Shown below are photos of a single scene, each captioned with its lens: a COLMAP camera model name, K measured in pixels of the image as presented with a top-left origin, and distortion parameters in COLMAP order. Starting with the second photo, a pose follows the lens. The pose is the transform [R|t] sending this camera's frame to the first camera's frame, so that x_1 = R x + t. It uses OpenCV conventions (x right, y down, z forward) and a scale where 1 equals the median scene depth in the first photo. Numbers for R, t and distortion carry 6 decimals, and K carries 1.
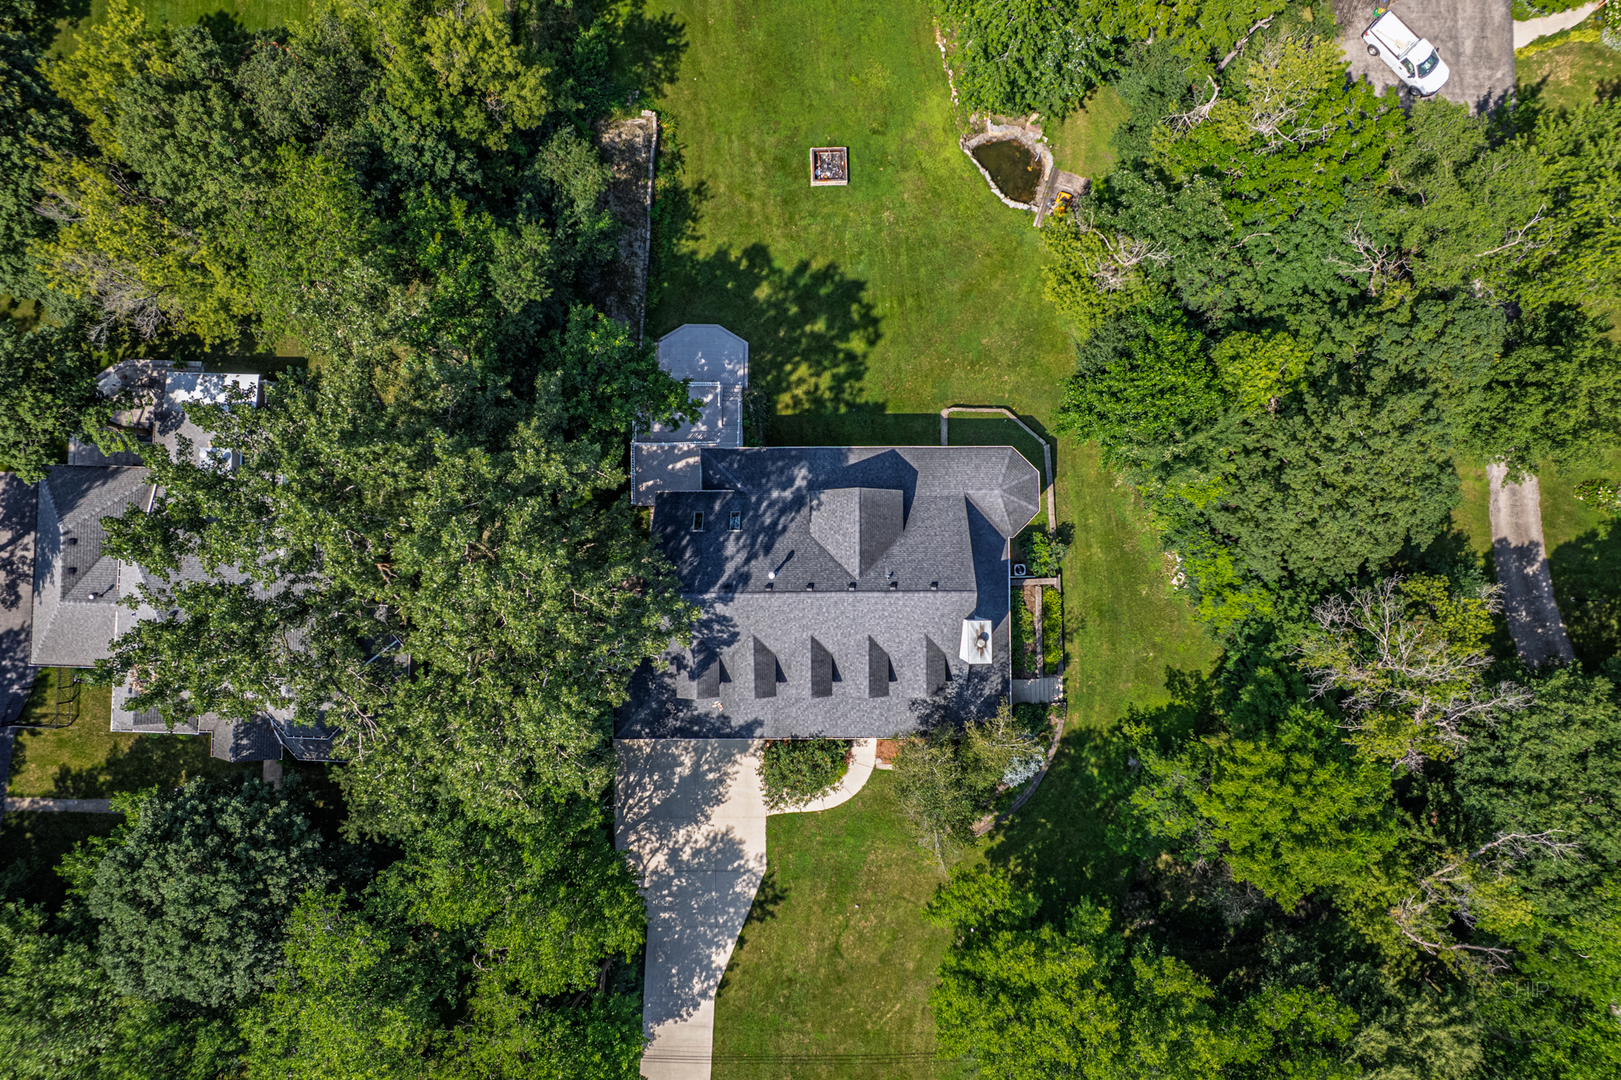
lens RADIAL K [[1042.1, 0, 768.6], [0, 1042.1, 537.4], [0, 0, 1]] dist [-0.002469, -0.000380]
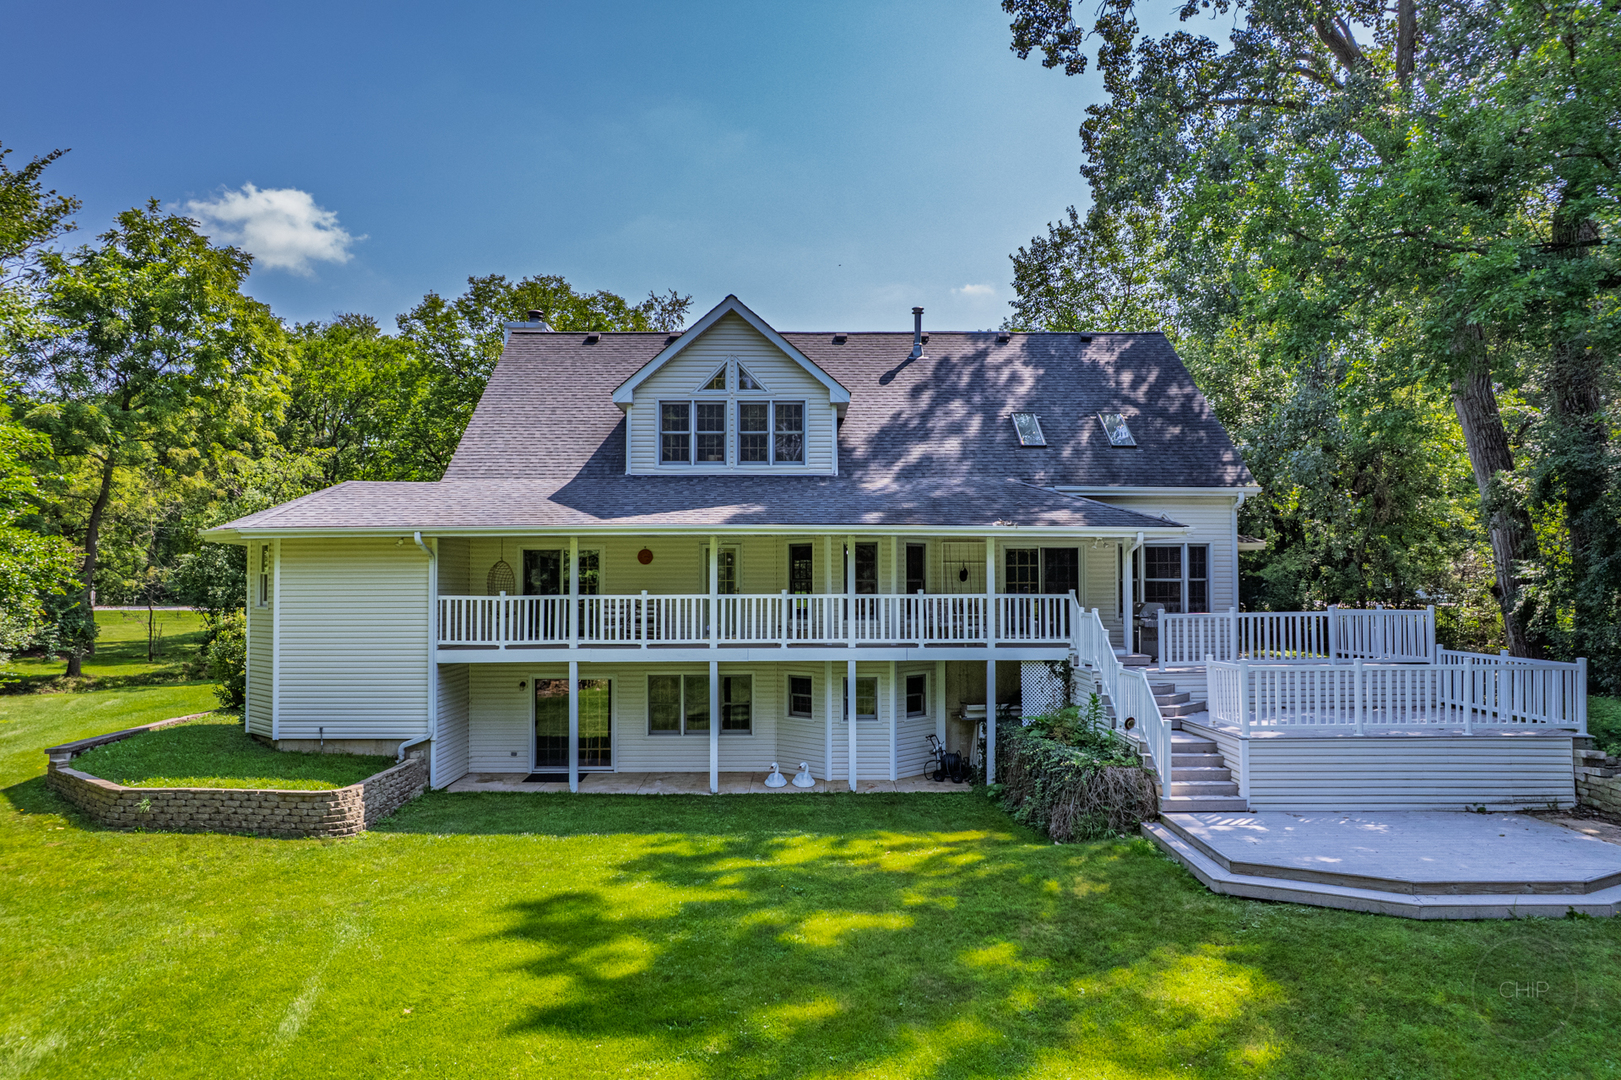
lens RADIAL K [[1082.5, 0, 810.5], [0, 1082.5, 540.0], [0, 0, 1]] dist [-0.025921, -0.000354]
pose [[-0.999935, 0.008349, -0.007758, 0.053684], [-0.007285, 0.055239, 0.998447, -0.395264], [0.008765, 0.998438, -0.055174, 0.942863]]
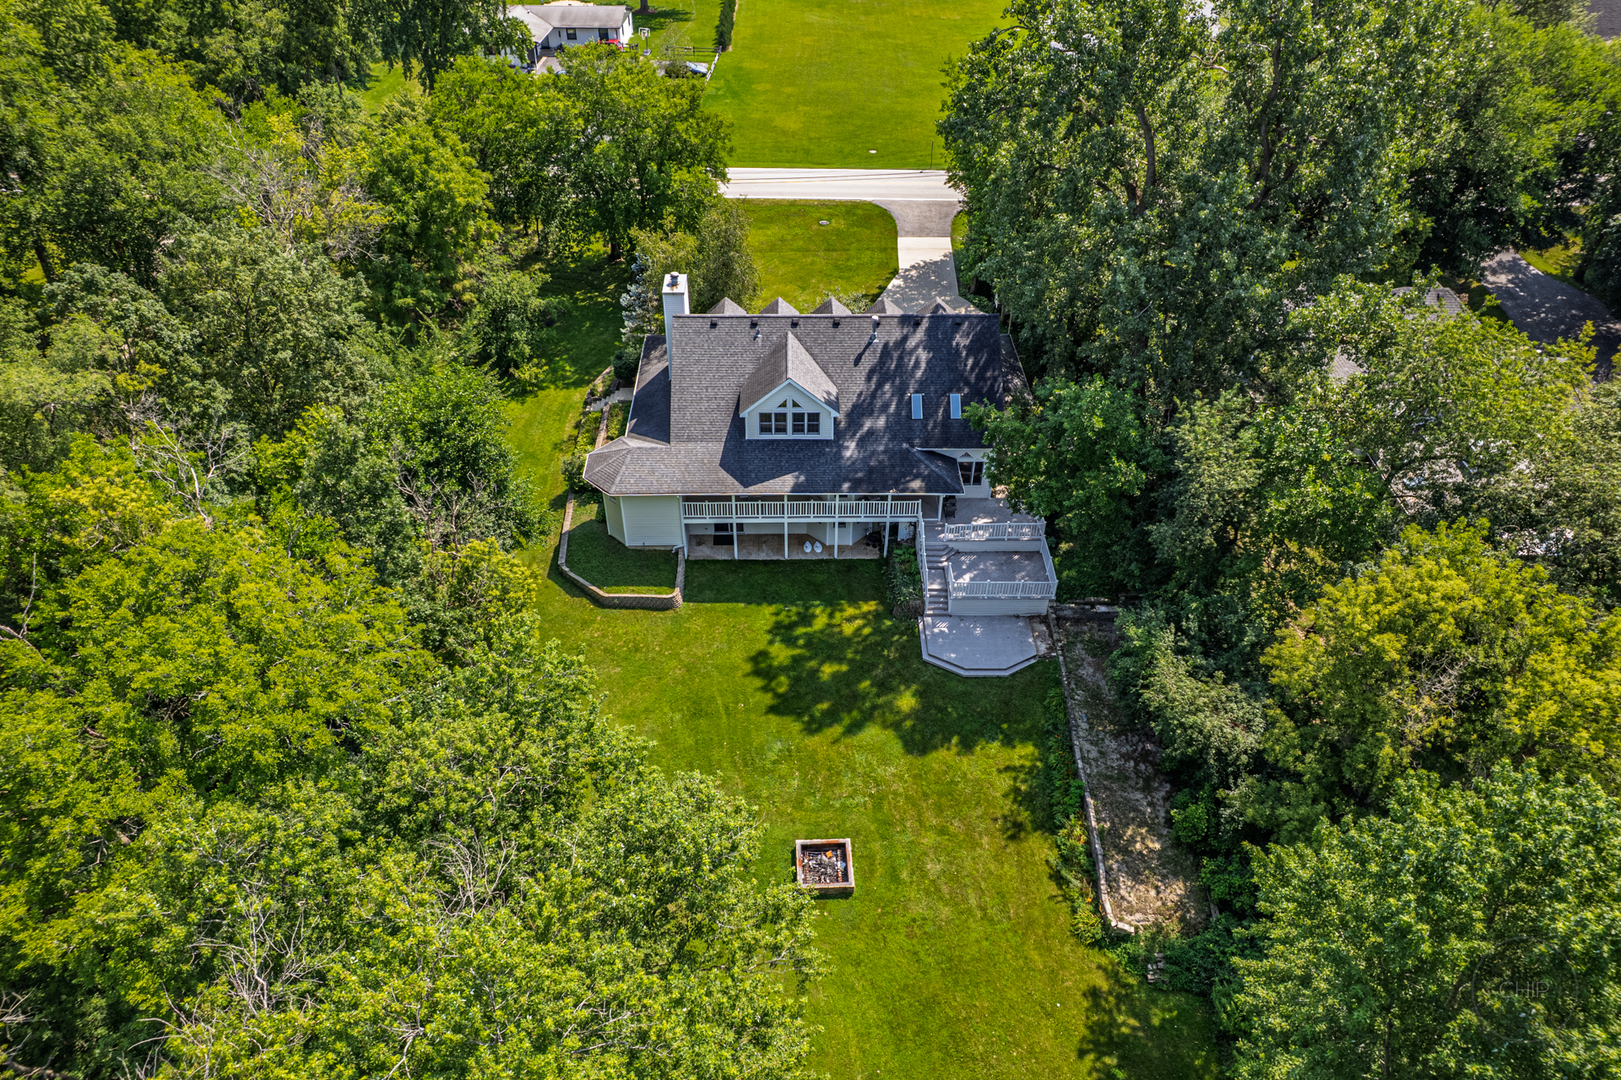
lens RADIAL K [[1082.5, 0, 810.5], [0, 1082.5, 540.0], [0, 0, 1]] dist [-0.025921, -0.000354]
pose [[-0.999916, 0.010560, -0.007512, 0.067272], [-0.012411, -0.613596, 0.789523, -0.766094], [0.003728, 0.789550, 0.613675, 0.442300]]
